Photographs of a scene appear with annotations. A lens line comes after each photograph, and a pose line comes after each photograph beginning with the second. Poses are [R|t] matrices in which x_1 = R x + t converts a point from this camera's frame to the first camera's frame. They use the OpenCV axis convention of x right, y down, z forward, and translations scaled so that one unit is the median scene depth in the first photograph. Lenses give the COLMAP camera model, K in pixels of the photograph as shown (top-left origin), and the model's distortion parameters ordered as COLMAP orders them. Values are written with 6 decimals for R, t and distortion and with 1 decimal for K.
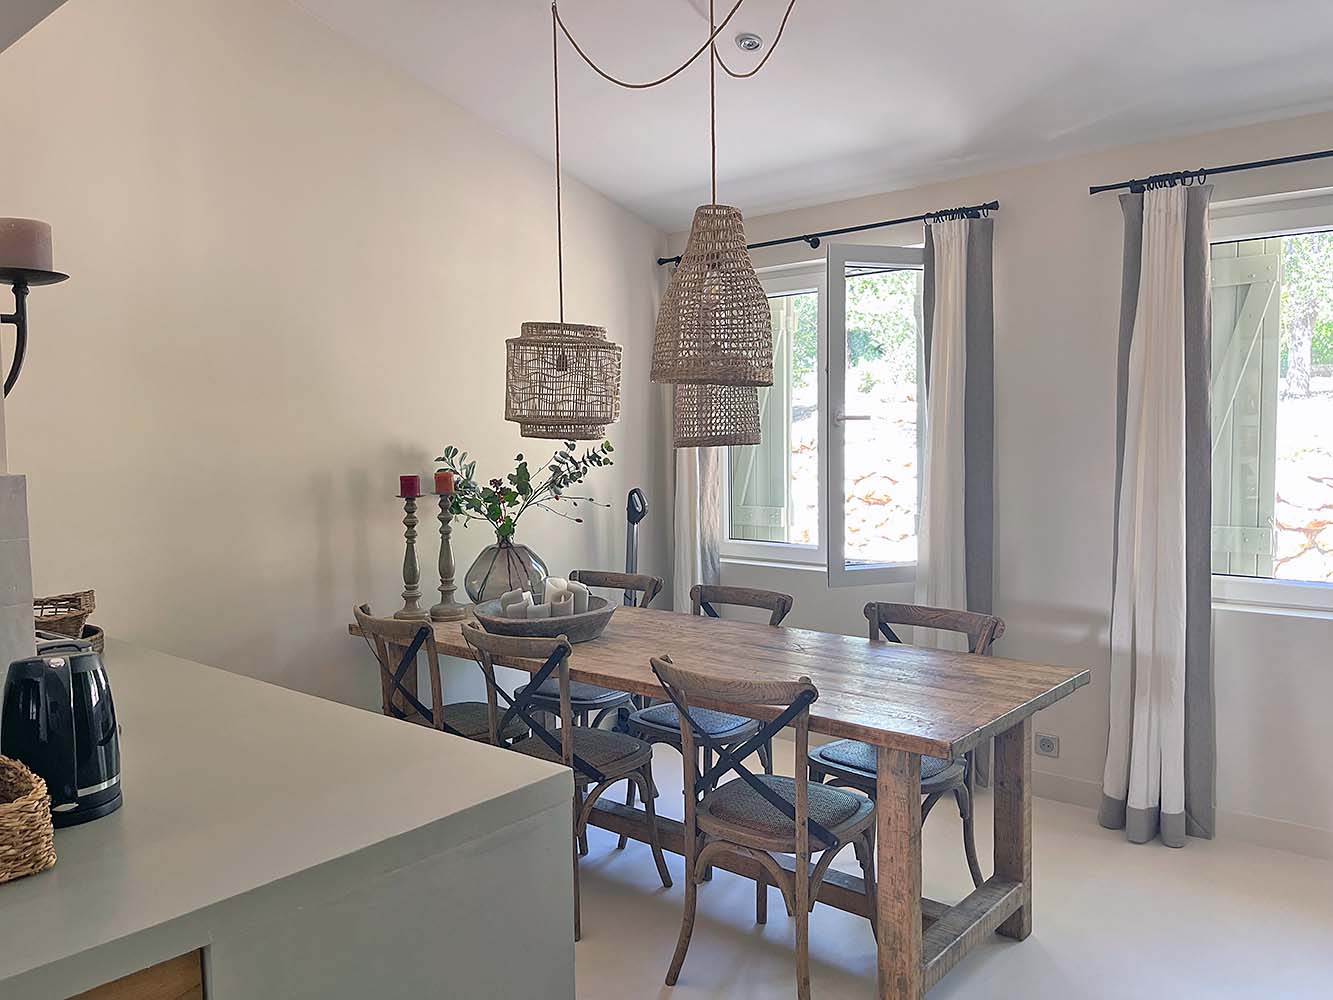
lens RADIAL K [[1019.5, 0, 666.5], [0, 1019.5, 500.0], [0, 0, 1]] dist [0.079160, -0.134221]
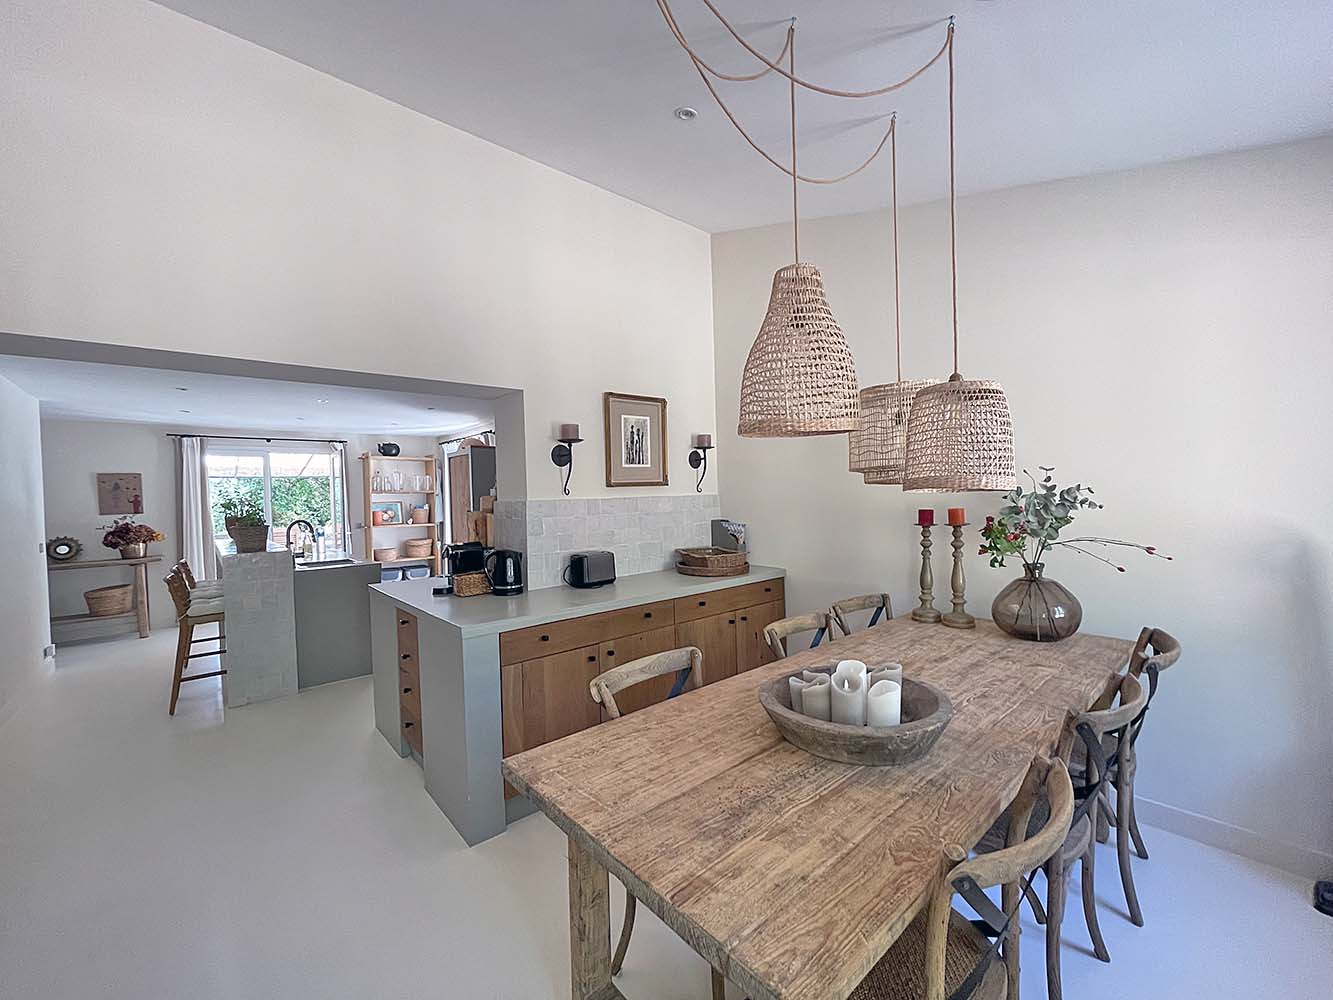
lens RADIAL K [[538.8, 0, 666.5], [0, 538.8, 500.0], [0, 0, 1]] dist [-0.003878, -0.000069]
pose [[-0.156798, 0.040975, -0.986780, 0.494962], [-0.030923, 0.998445, 0.046373, -0.058068], [0.987146, 0.037785, -0.155287, 0.772071]]
